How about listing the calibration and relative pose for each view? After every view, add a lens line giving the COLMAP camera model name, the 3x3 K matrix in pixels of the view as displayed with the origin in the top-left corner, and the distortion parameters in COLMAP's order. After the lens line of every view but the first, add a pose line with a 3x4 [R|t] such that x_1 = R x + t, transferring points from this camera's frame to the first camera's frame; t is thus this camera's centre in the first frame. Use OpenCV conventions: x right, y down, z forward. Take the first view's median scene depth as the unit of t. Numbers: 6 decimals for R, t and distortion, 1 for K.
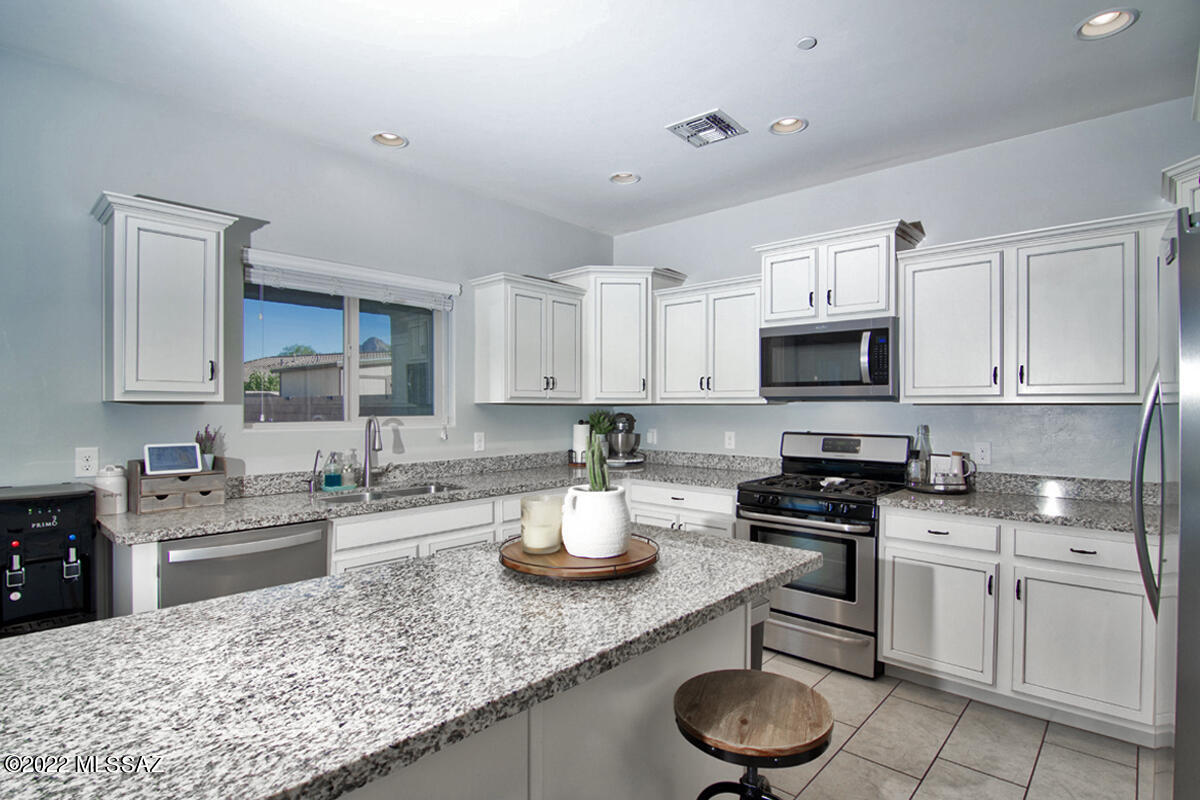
lens RADIAL K [[563.8, 0, 600.0], [0, 563.8, 400.0], [0, 0, 1]] dist [-0.059265, 0.000252]
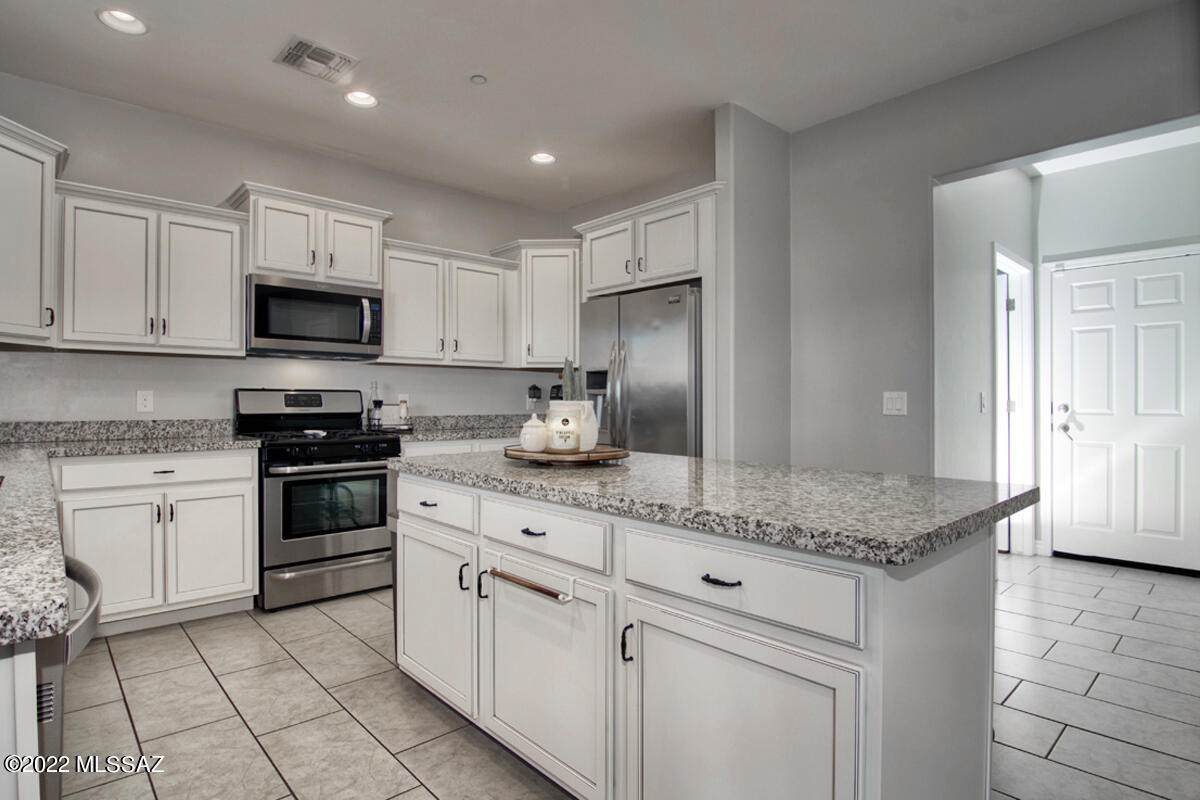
lens RADIAL K [[563.8, 0, 600.0], [0, 563.8, 400.0], [0, 0, 1]] dist [-0.059265, 0.000252]
pose [[0.098274, -0.013451, 0.995068, -0.564434], [-0.018808, 0.999705, 0.015372, 0.055512], [-0.994982, -0.020226, 0.097992, 0.346939]]
